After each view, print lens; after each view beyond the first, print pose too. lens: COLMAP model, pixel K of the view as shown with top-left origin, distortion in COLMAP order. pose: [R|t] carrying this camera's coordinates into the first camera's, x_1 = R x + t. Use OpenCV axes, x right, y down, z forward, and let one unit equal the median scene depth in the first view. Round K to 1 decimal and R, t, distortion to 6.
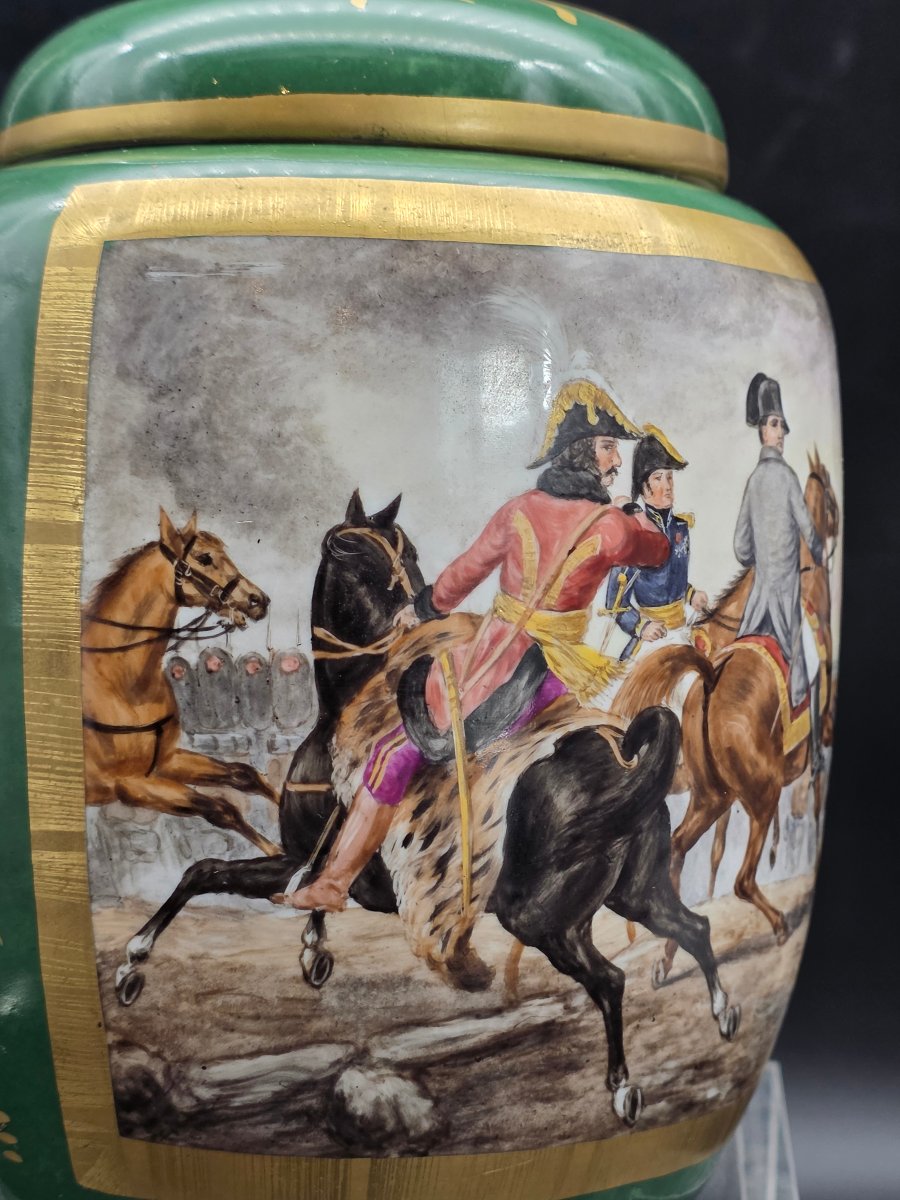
lens RADIAL K [[2337.6, 0, 594.6], [0, 2337.6, 599.1], [0, 0, 1]] dist [0.274343, -1.608599]
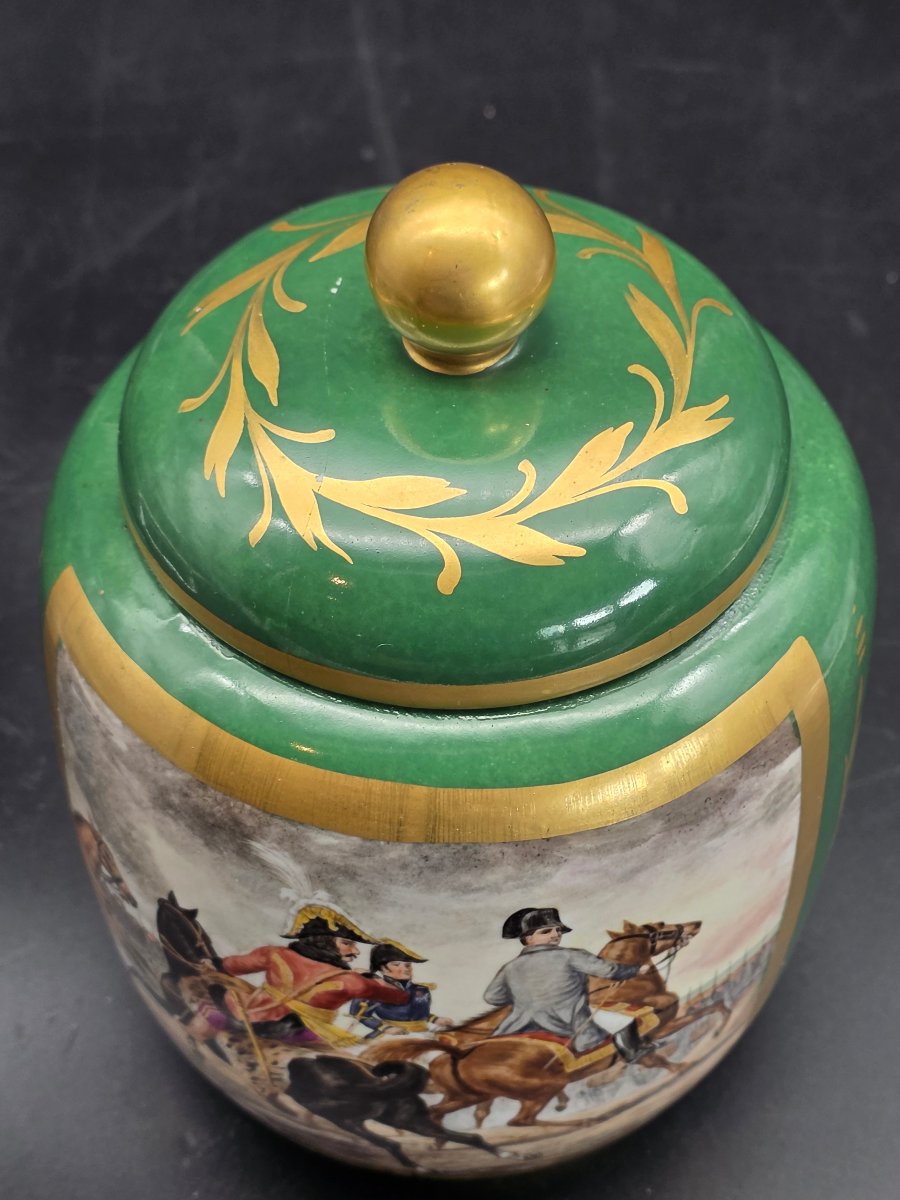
lens RADIAL K [[2337.6, 0, 594.6], [0, 2337.6, 599.1], [0, 0, 1]] dist [0.274343, -1.608599]
pose [[0.731783, 0.521689, -0.438560, 0.544894], [-0.054063, 0.685892, 0.725692, -1.085375], [0.679390, -0.507339, 0.530128, 0.510099]]
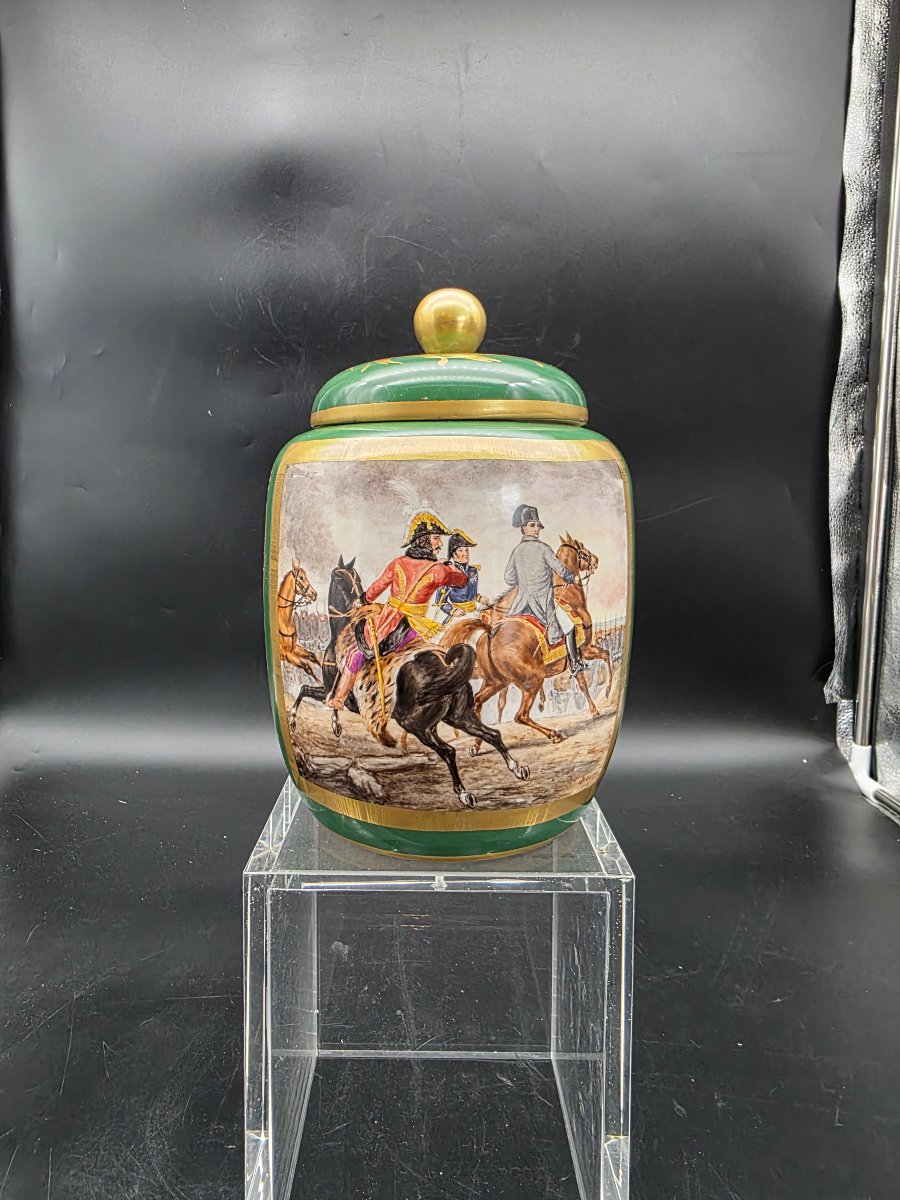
lens RADIAL K [[812.1, 0, 422.7], [0, 812.1, 521.5], [0, 0, 1]] dist [0.004217, 0.000206]
pose [[0.813190, 0.008878, -0.581931, 0.487767], [-0.010969, 0.999940, -0.000073, -0.081444], [0.581895, 0.006442, 0.813238, 0.283473]]
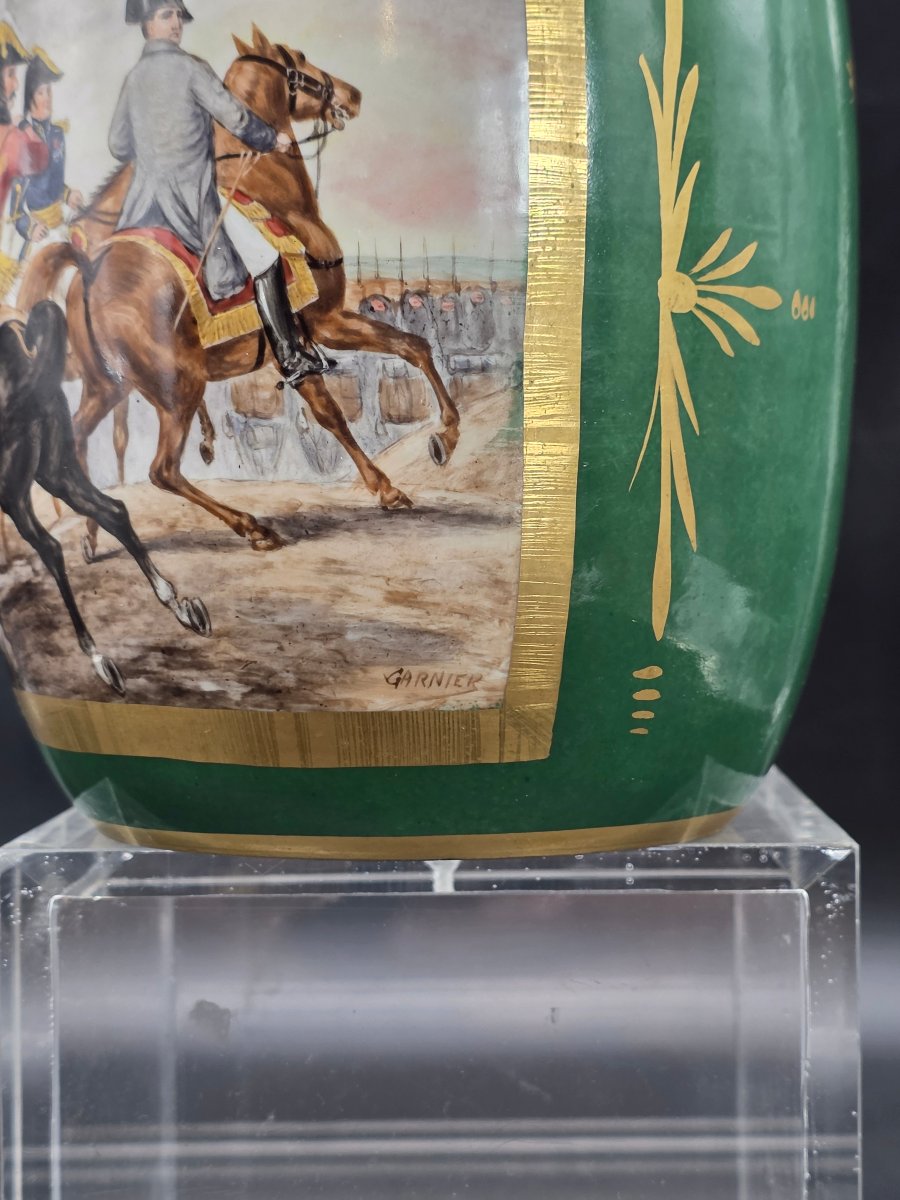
lens RADIAL K [[2335.2, 0, 450.0], [0, 2335.2, 600.0], [0, 0, 1]] dist [0.313185, -1.763170]
pose [[0.161805, -0.003646, -0.986816, 1.160803], [-0.029374, 0.999532, -0.008510, 0.191721], [0.986386, 0.030364, 0.161622, 1.014054]]
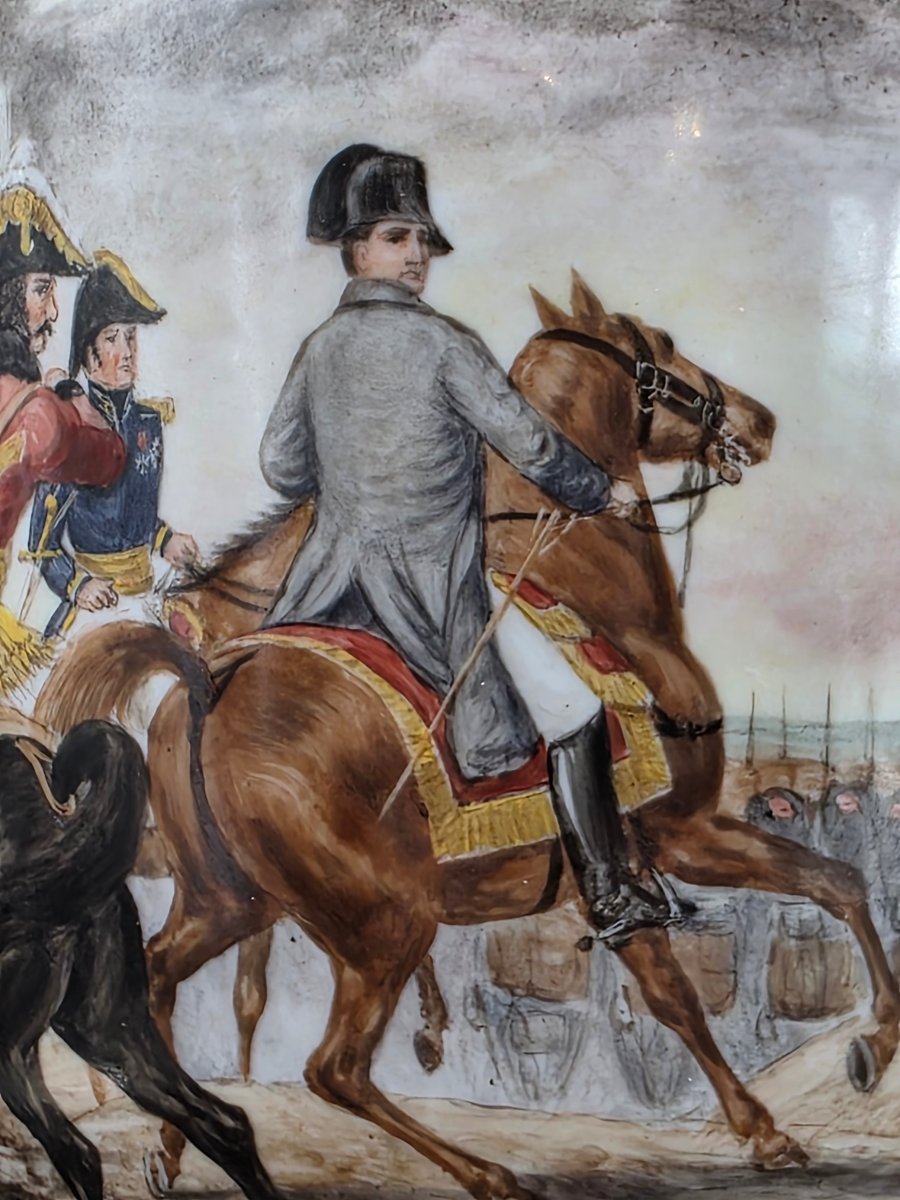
lens RADIAL K [[2404.0, 0, 401.5], [0, 2404.0, 580.9], [0, 0, 1]] dist [0.024410, -0.147084]
pose [[0.329962, 0.049675, -0.942686, 0.630043], [-0.071835, 0.997040, 0.027395, -0.012205], [0.941257, 0.058678, 0.332554, 0.866627]]
